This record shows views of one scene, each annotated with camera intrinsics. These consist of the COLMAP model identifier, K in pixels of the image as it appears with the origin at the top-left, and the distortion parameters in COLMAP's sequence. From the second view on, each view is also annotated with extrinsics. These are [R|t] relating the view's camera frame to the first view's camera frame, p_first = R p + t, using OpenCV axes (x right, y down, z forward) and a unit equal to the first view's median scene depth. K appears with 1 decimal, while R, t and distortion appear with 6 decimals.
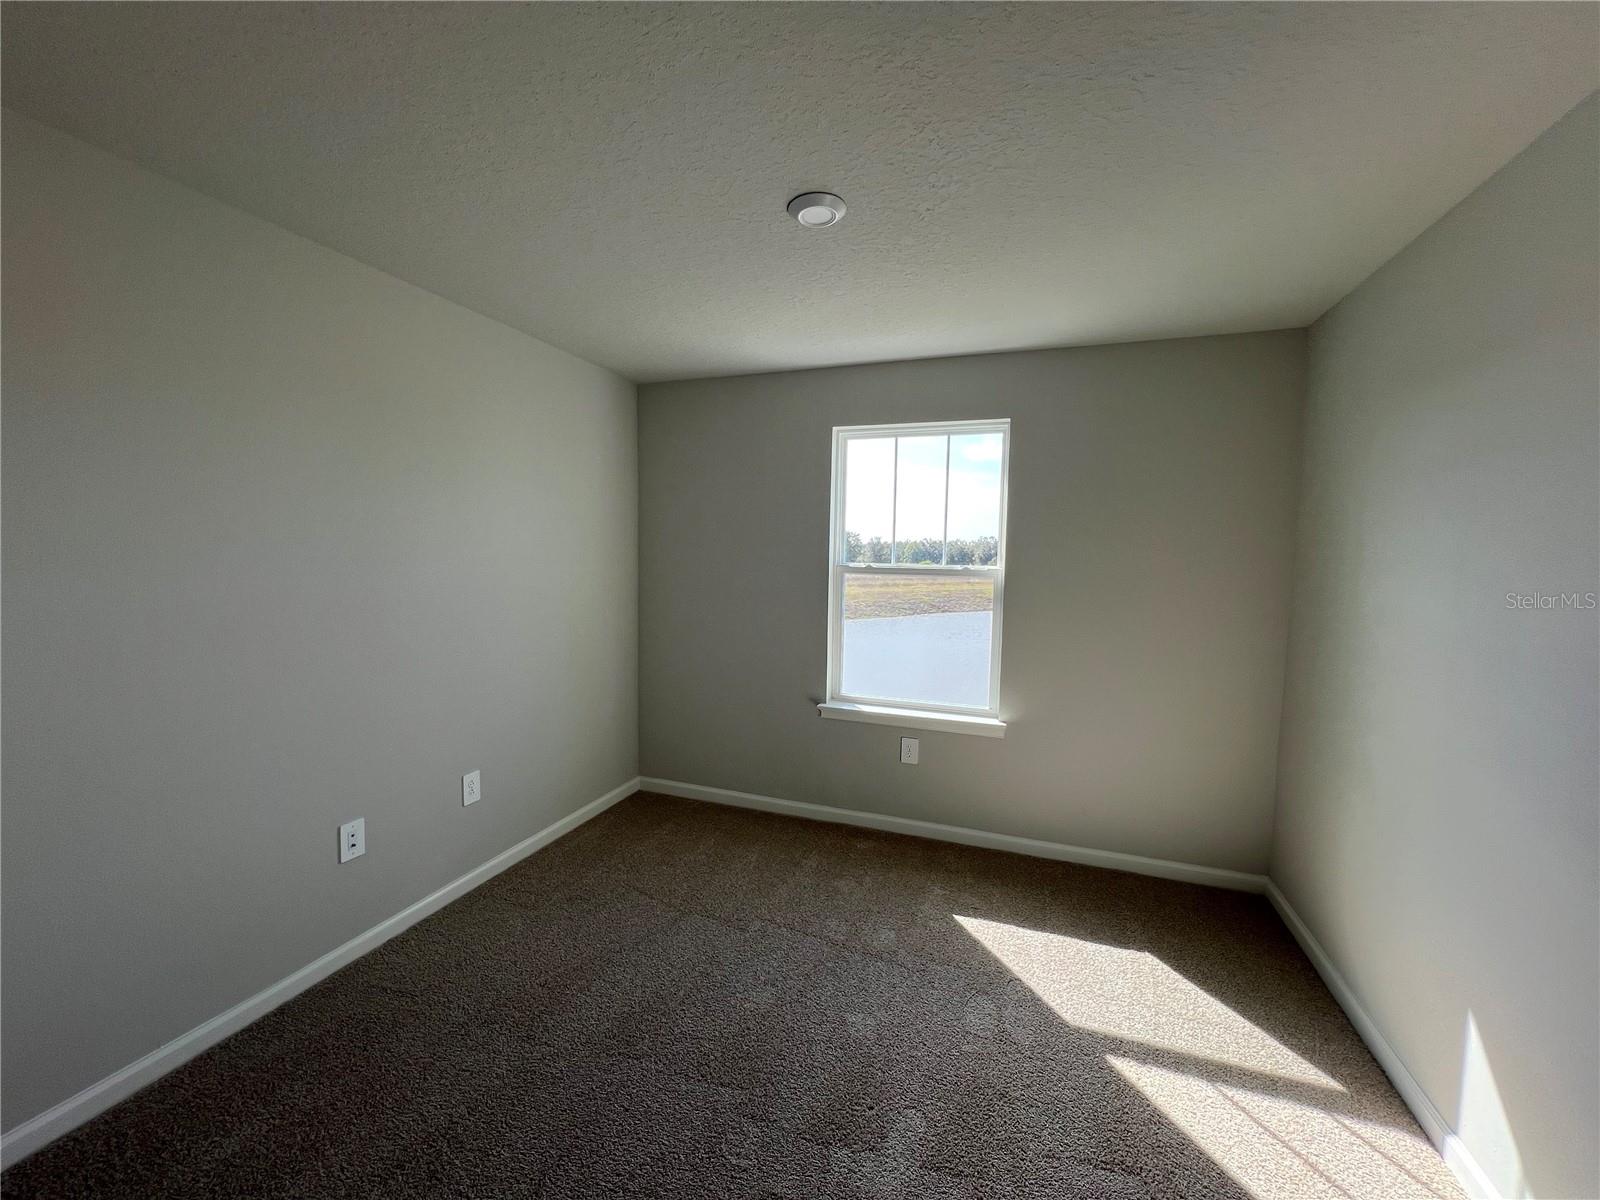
lens RADIAL K [[639.2, 0, 800.2], [0, 639.2, 599.5], [0, 0, 1]] dist [-0.002042, 0.000475]
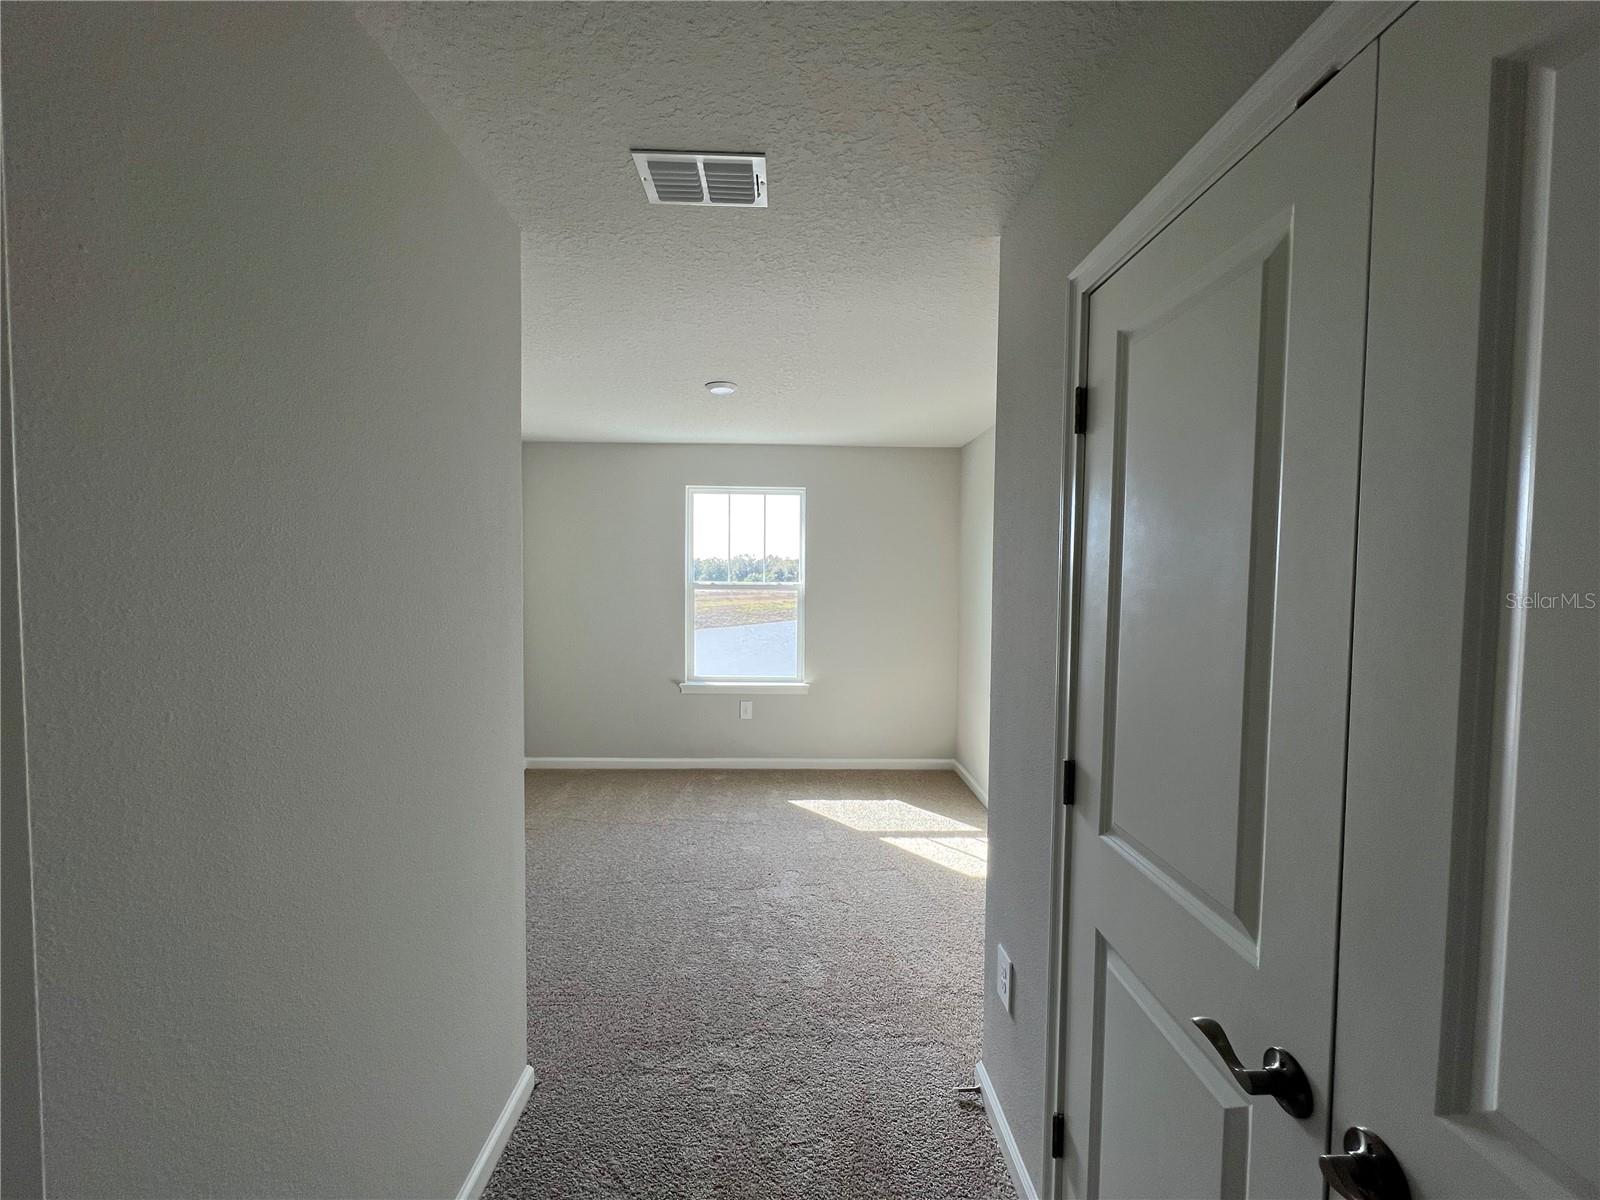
lens RADIAL K [[639.2, 0, 800.2], [0, 639.2, 599.5], [0, 0, 1]] dist [-0.002042, 0.000475]
pose [[0.931121, -0.025126, 0.363845, -0.245057], [0.034940, 0.999181, -0.020415, 0.020065], [-0.363034, 0.031722, 0.931236, -0.419707]]
